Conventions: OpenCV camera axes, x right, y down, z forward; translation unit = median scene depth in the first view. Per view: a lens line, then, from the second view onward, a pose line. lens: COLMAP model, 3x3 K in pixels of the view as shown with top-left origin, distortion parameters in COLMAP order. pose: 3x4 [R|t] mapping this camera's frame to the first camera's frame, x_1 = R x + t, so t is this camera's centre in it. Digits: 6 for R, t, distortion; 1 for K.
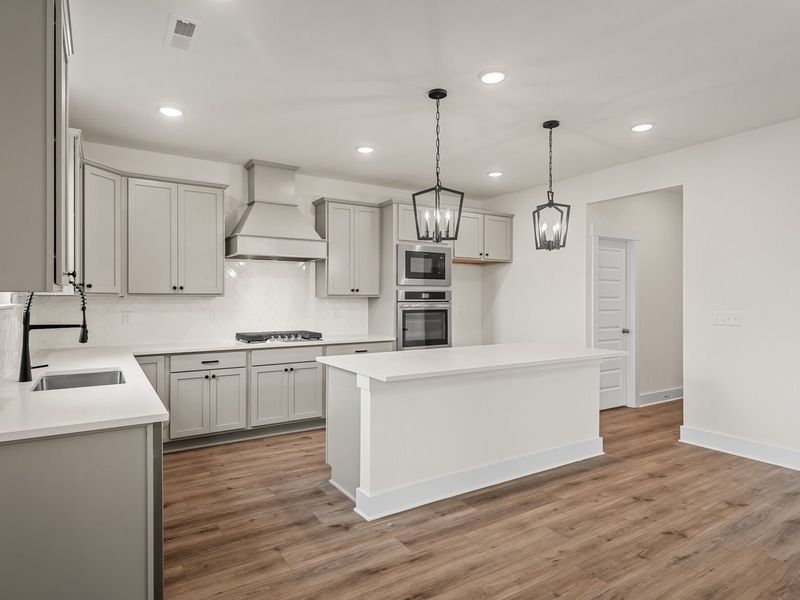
lens RADIAL K [[464.1, 0, 392.4], [0, 464.1, 301.1], [0, 0, 1]] dist [0.032069, -0.021117]
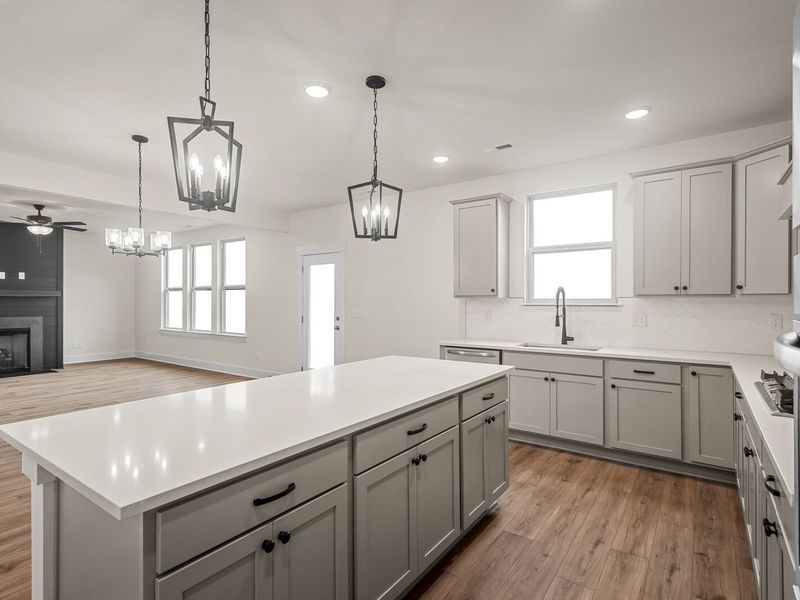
lens RADIAL K [[424.7, 0, 399.7], [0, 424.7, 300.2], [0, 0, 1]] dist [0.001917, 0.000118]
pose [[-0.922266, -0.002057, -0.386550, 0.346687], [-0.003433, 0.999990, 0.002869, -0.006729], [0.386540, 0.003973, -0.922264, 1.640711]]
